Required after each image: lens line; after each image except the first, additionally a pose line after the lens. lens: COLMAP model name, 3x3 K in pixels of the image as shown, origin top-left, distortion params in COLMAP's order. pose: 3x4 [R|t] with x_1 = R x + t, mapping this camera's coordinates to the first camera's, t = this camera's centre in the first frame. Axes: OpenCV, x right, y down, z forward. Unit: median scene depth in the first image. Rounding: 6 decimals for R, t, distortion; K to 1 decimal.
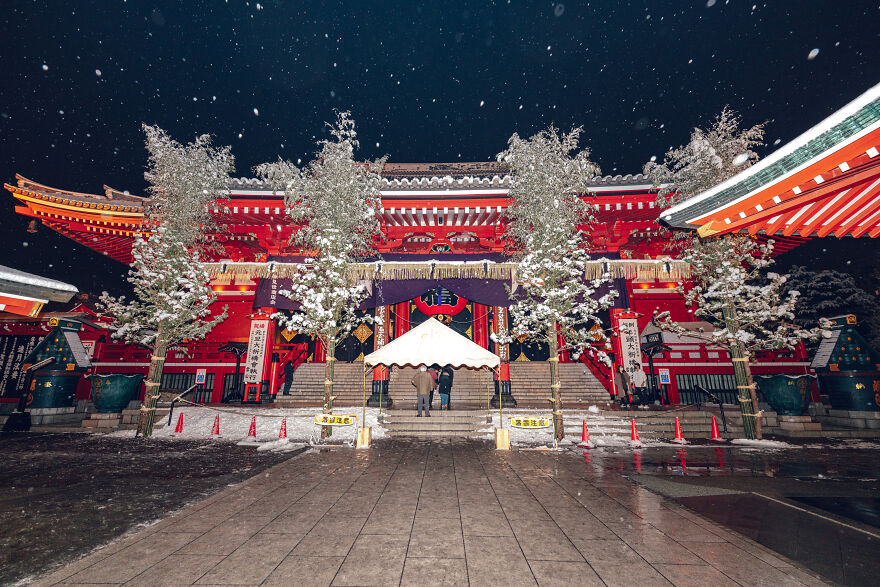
lens RADIAL K [[370.0, 0, 426.9], [0, 370.0, 283.2], [0, 0, 1]] dist [-0.027407, 0.000280]
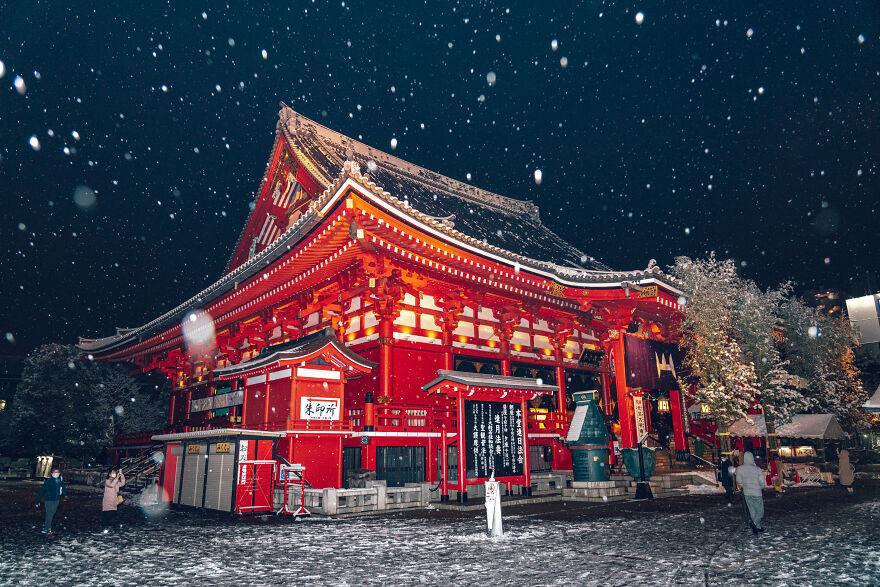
lens RADIAL K [[637.0, 0, 440.0], [0, 637.0, 293.5], [0, 0, 1]] dist [-0.003551, -0.000382]
pose [[0.695361, 0.162676, 0.700007, -2.298529], [-0.168964, 0.983747, -0.060772, 0.010855], [-0.698516, -0.076018, 0.711546, 0.060564]]
